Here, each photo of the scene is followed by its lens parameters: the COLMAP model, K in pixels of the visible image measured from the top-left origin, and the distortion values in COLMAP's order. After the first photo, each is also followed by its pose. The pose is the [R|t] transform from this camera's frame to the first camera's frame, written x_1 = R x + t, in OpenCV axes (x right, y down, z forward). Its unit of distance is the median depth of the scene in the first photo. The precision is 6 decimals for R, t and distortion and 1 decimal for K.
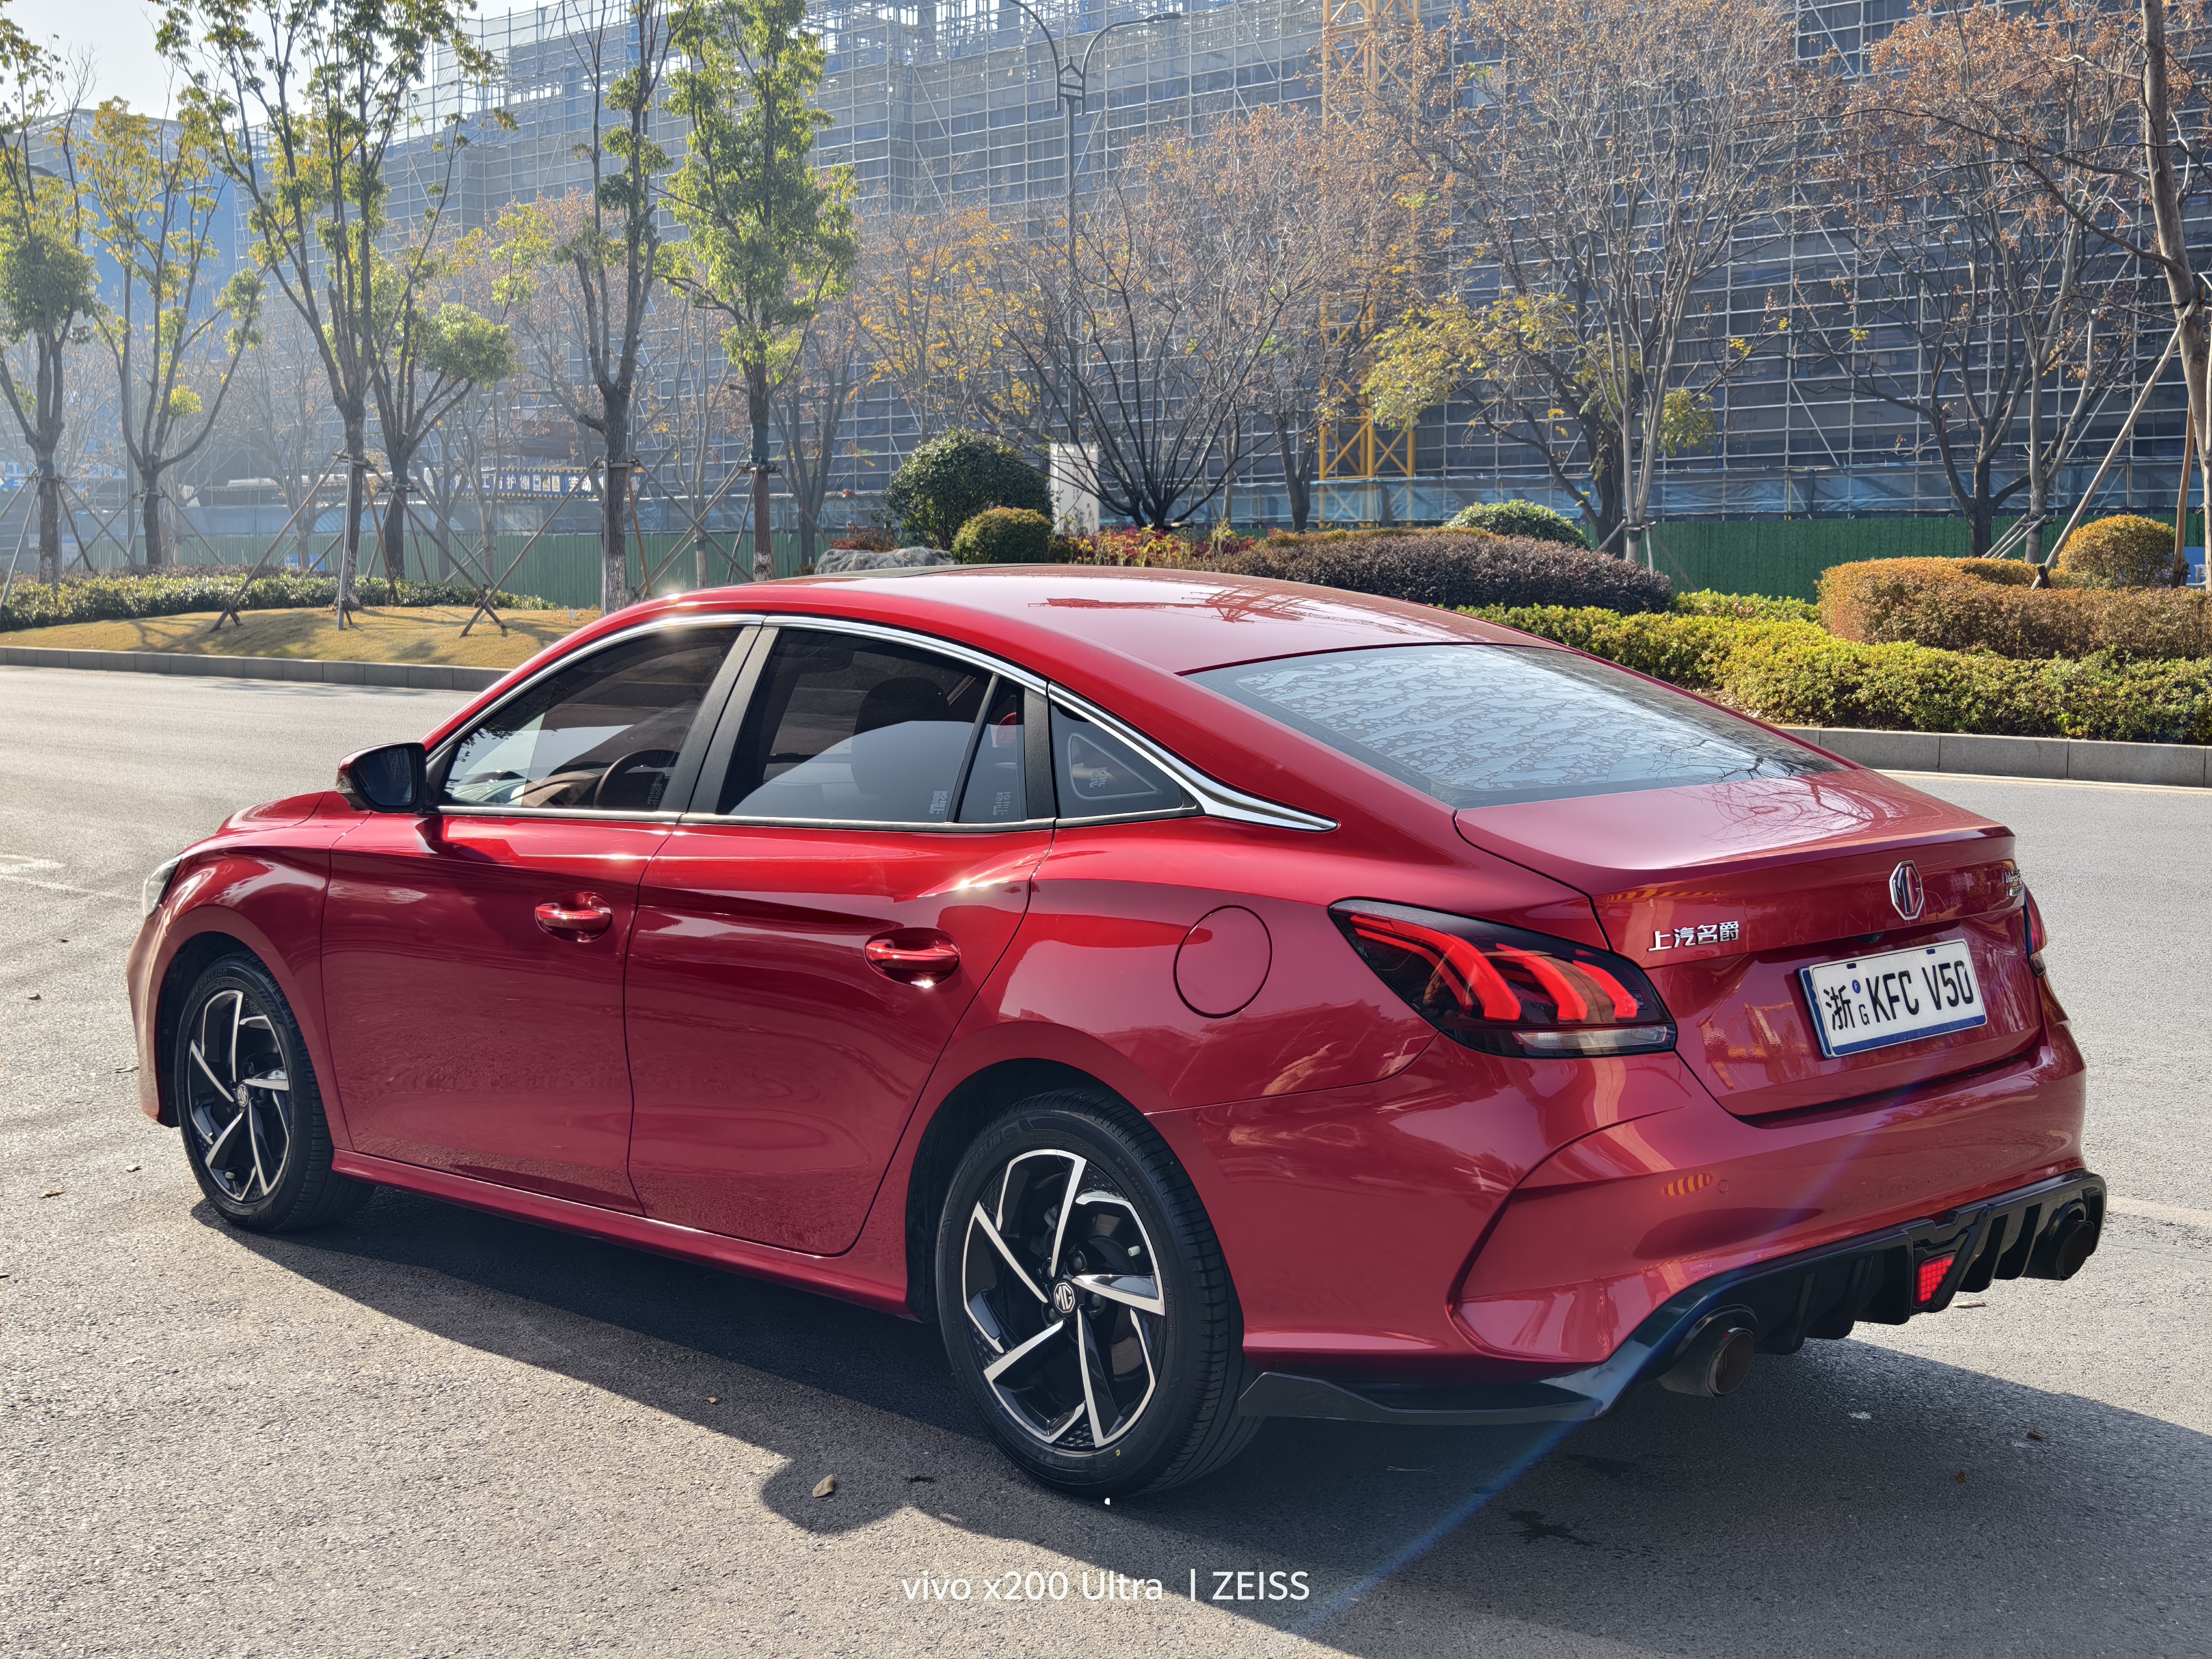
lens RADIAL K [[3065.3, 0, 1120.5], [0, 3065.3, 840.5], [0, 0, 1]] dist [0.052751, 0.000000]
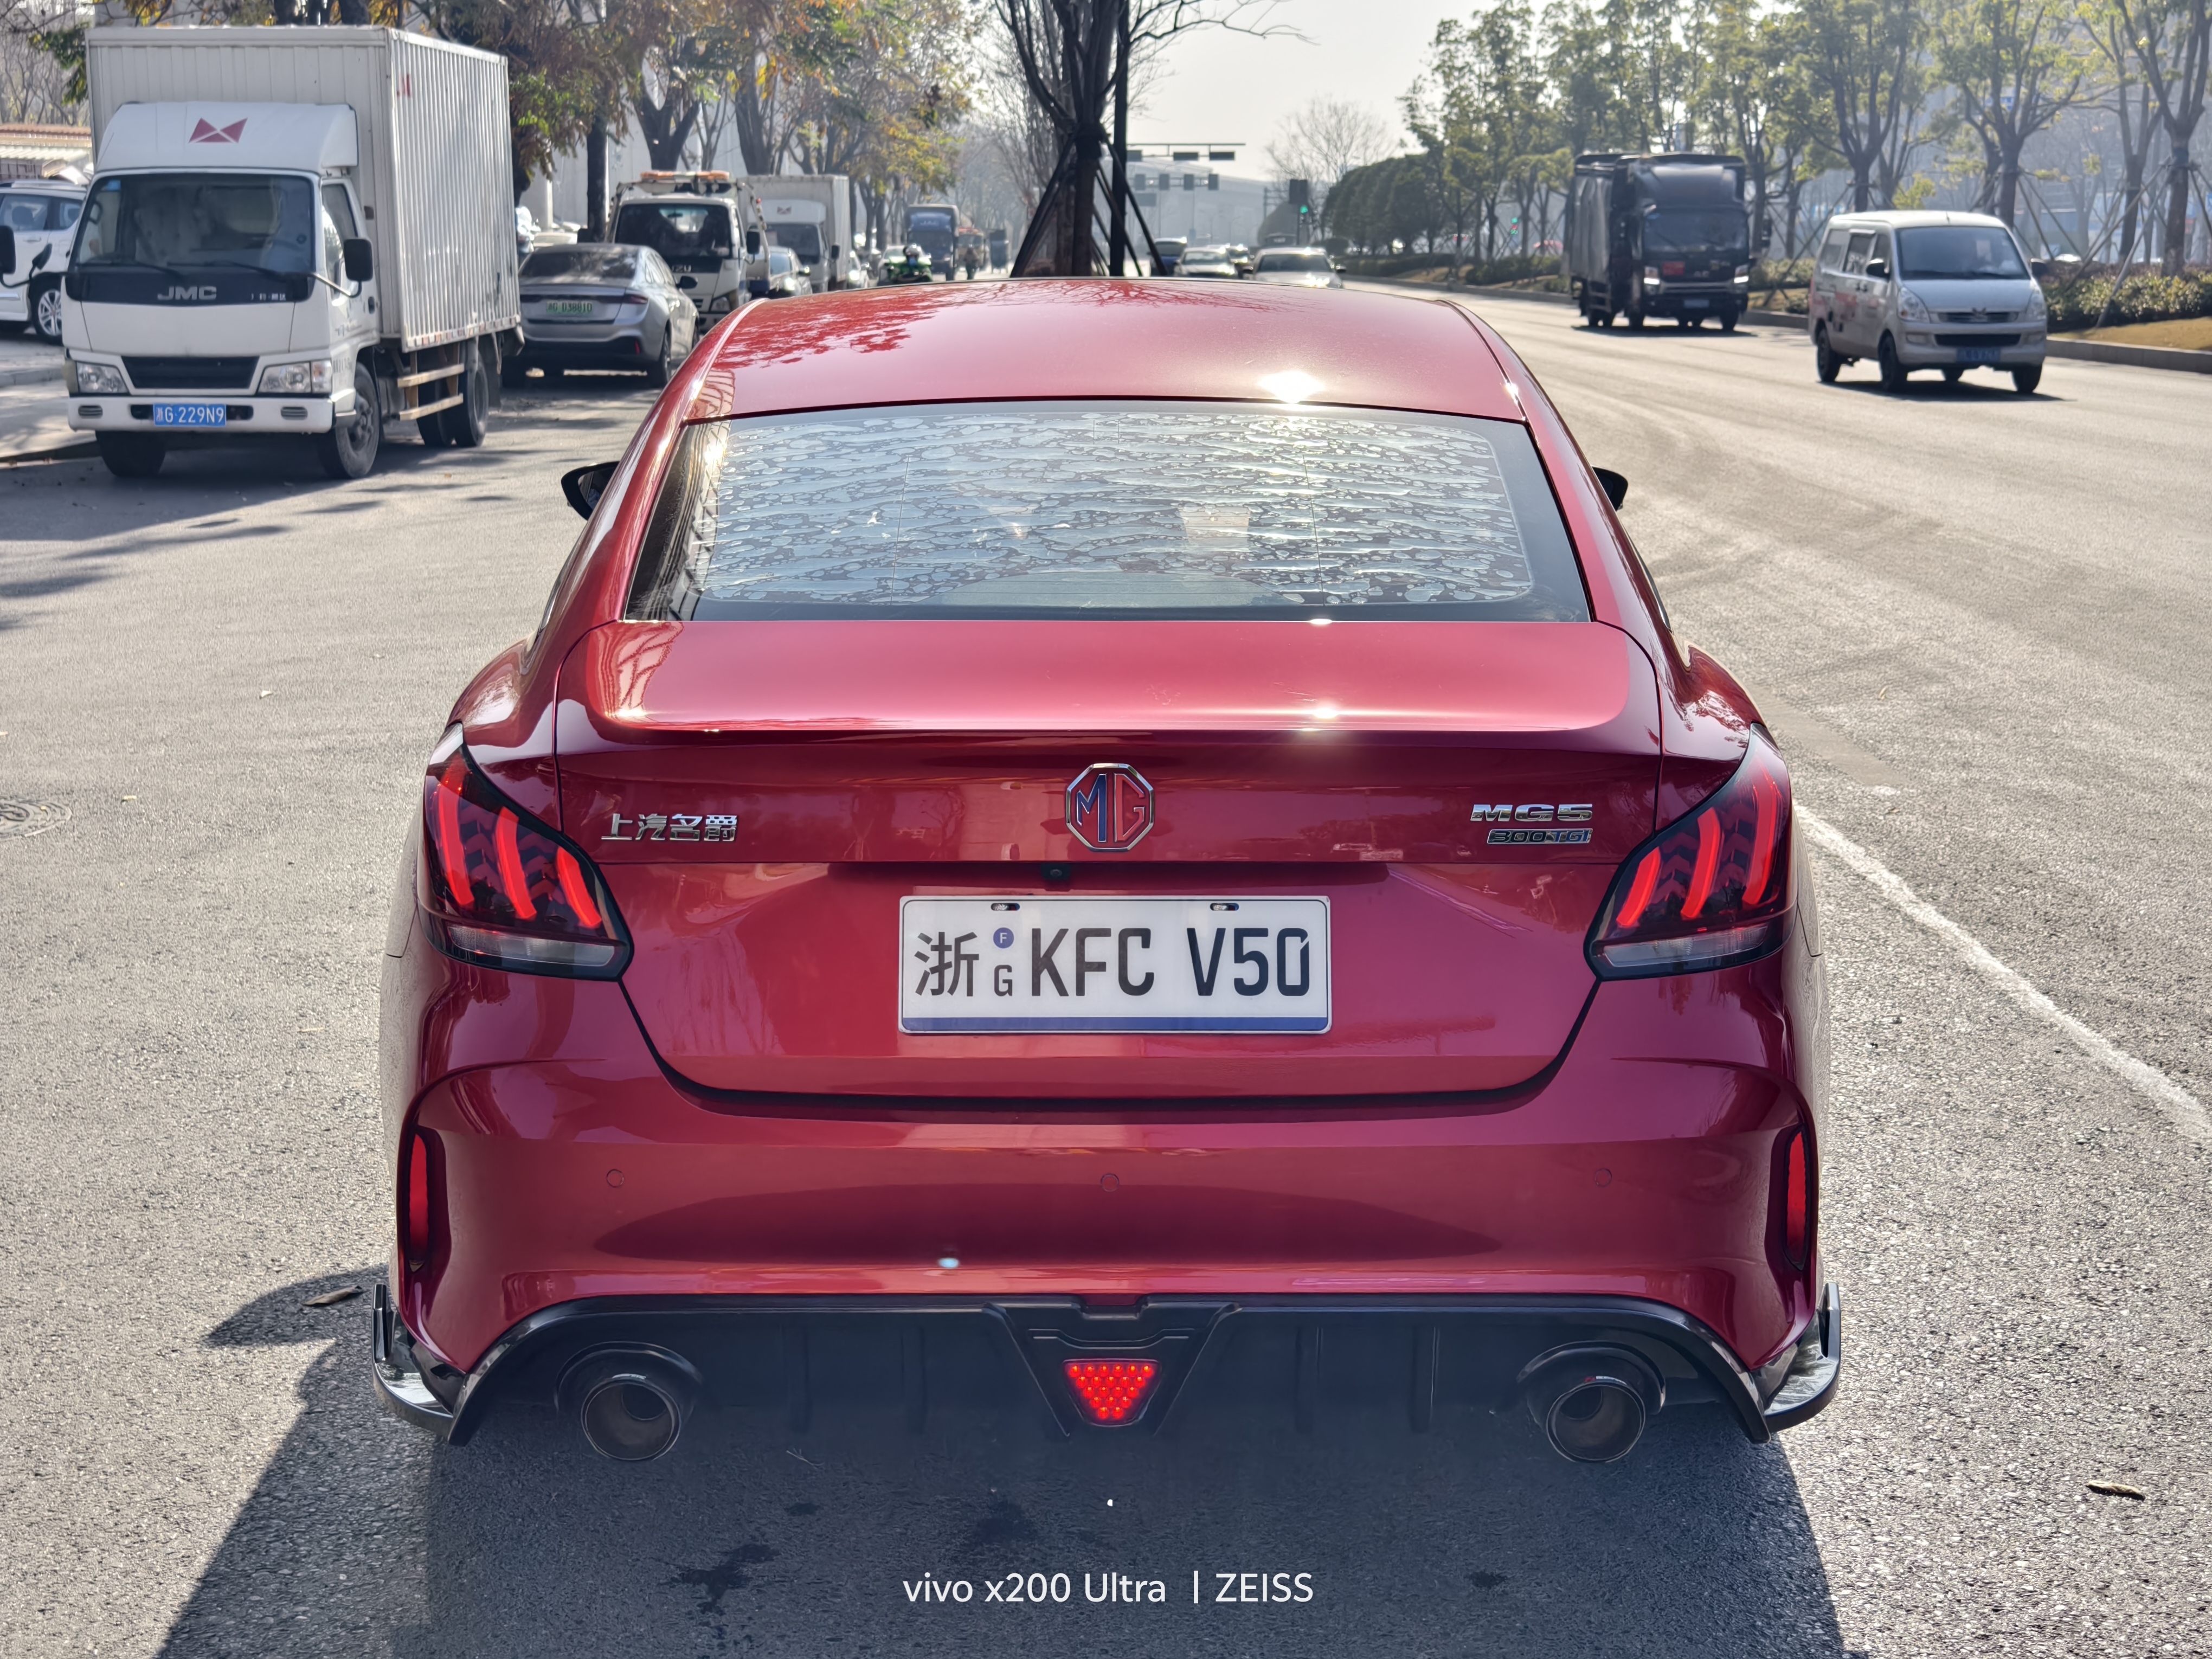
lens RADIAL K [[3065.3, 0, 1106.5], [0, 3065.3, 818.3], [0, 0, 1]] dist [0.052751, 0.000000]
pose [[0.722316, 0.138034, -0.677648, 0.690469], [-0.075563, 0.989764, 0.121067, -0.059972], [0.687423, -0.036243, 0.725353, 0.516739]]
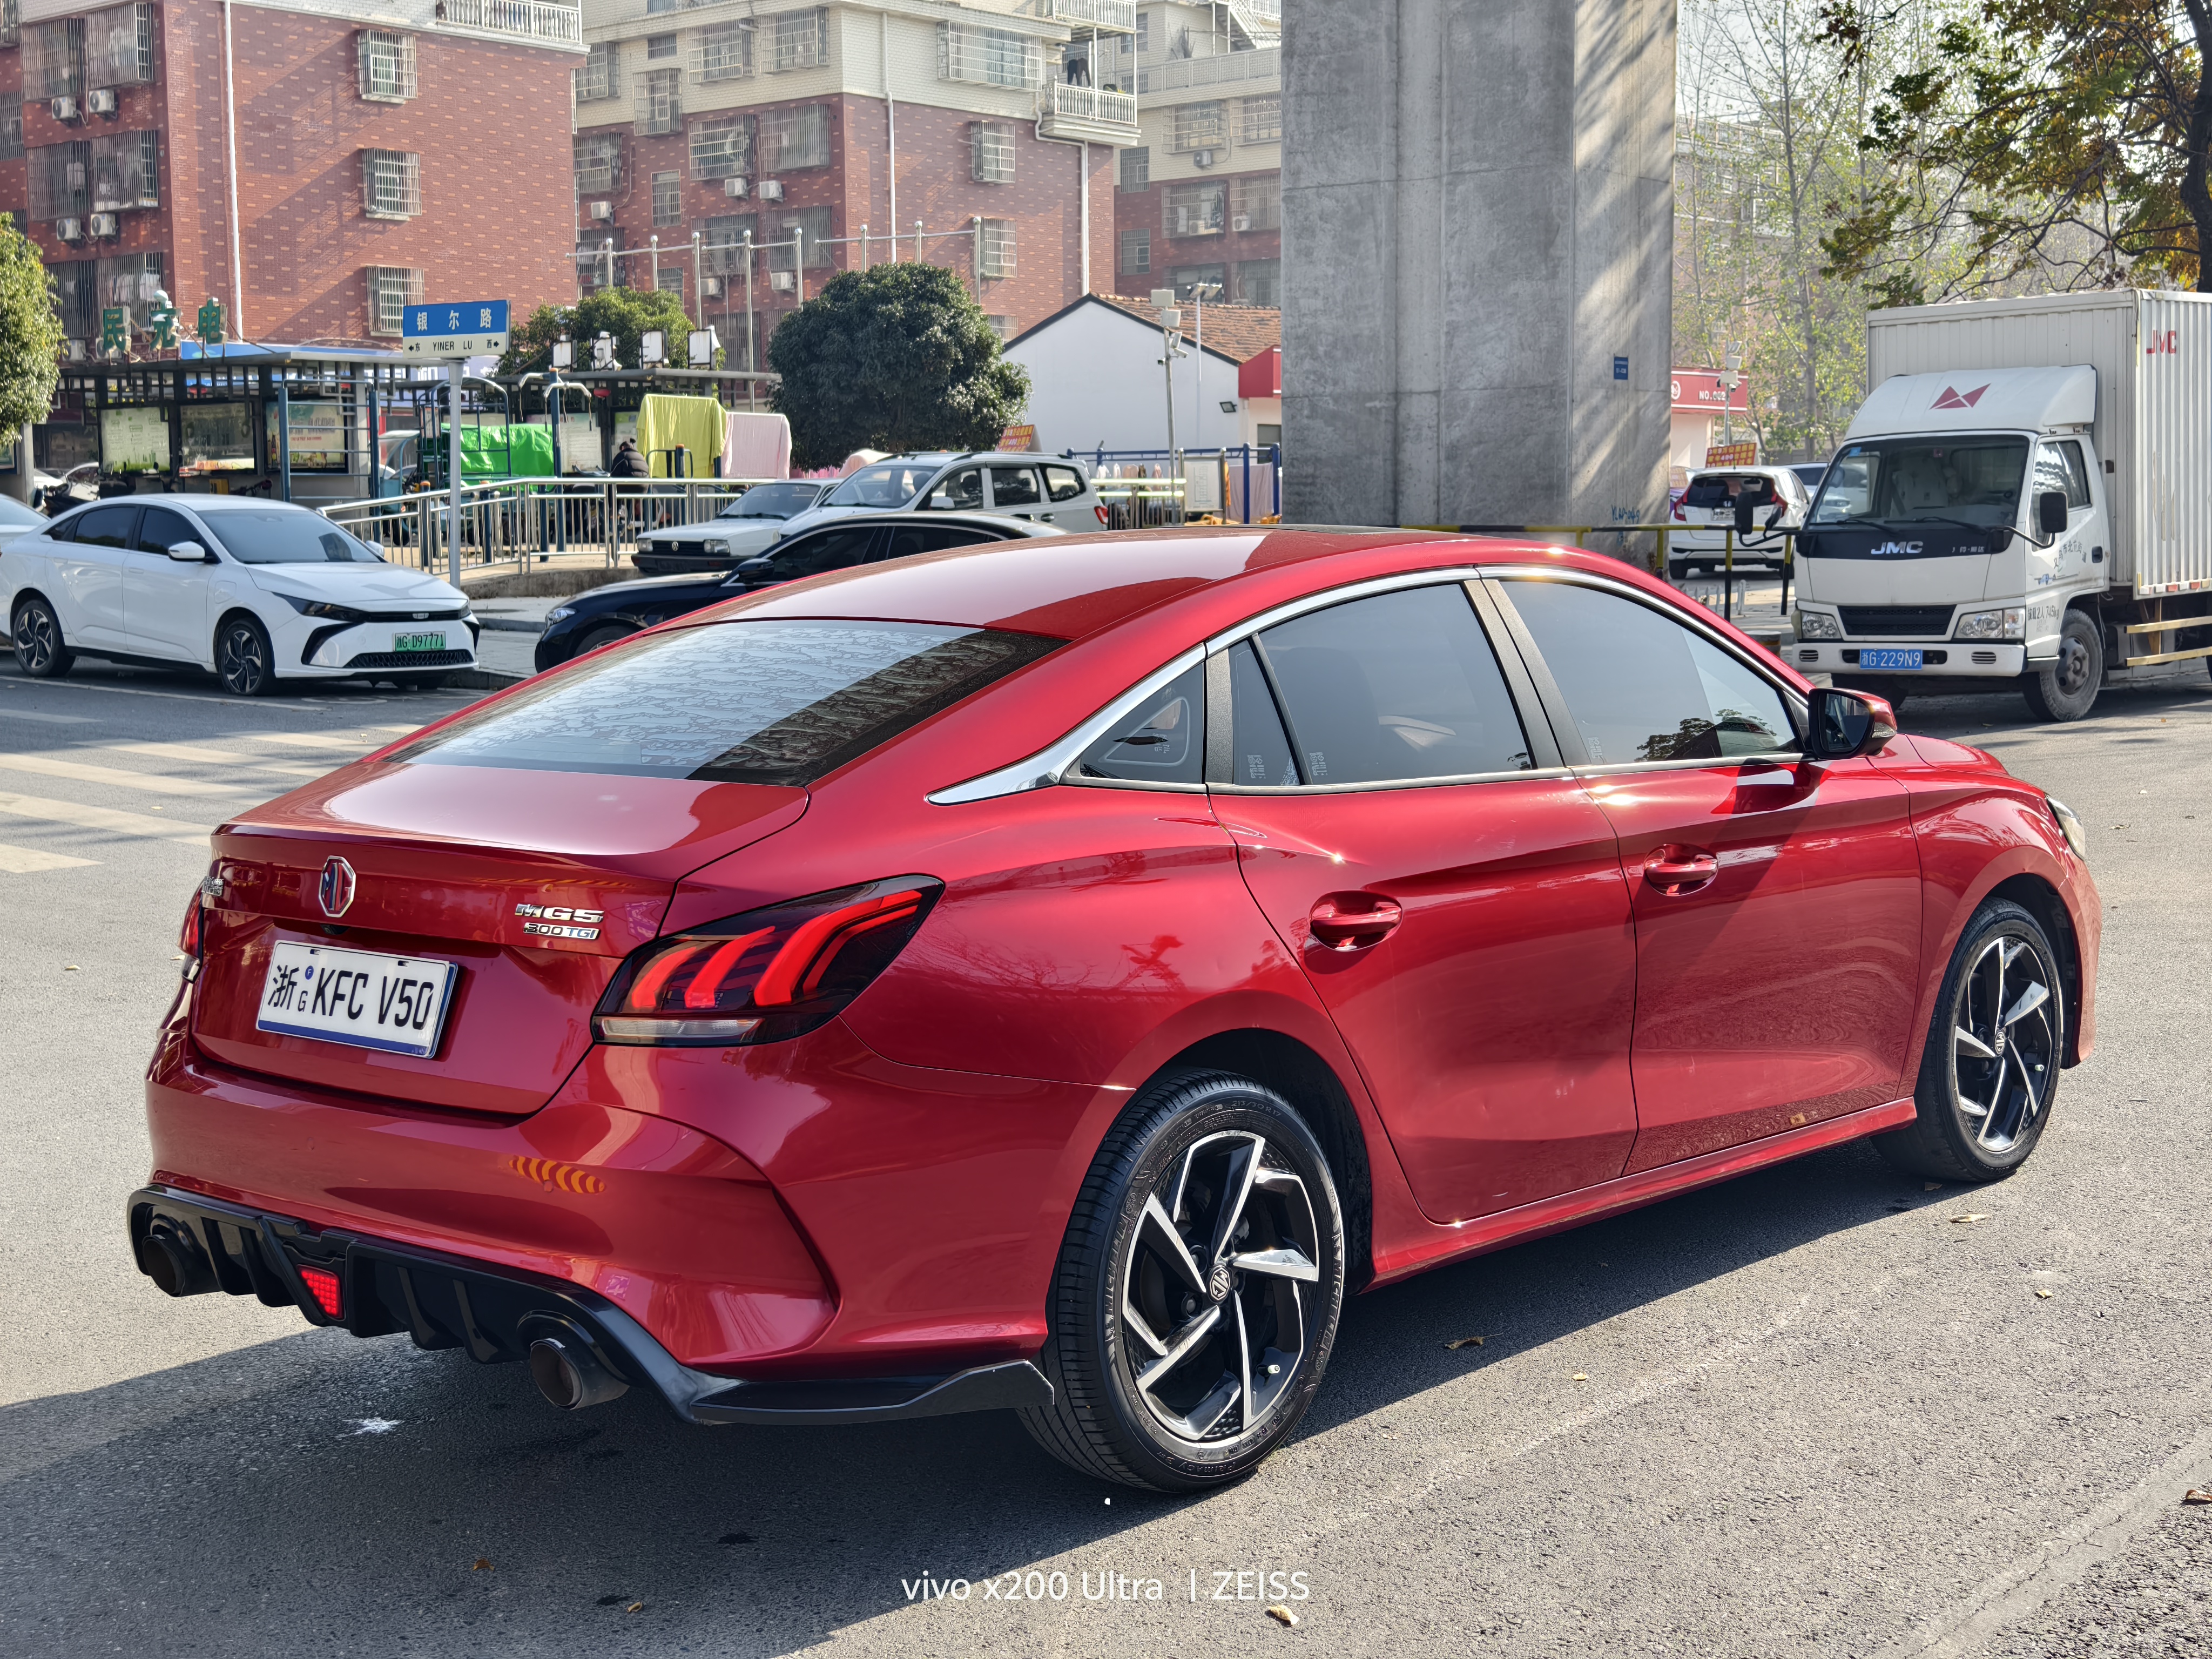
lens RADIAL K [[3065.3, 0, 1125.3], [0, 3065.3, 828.2], [0, 0, 1]] dist [0.052751, 0.000000]
pose [[0.056458, 0.104016, -0.992972, 1.190175], [-0.072307, 0.992373, 0.099842, -0.111407], [0.995783, 0.066162, 0.063548, 1.164627]]
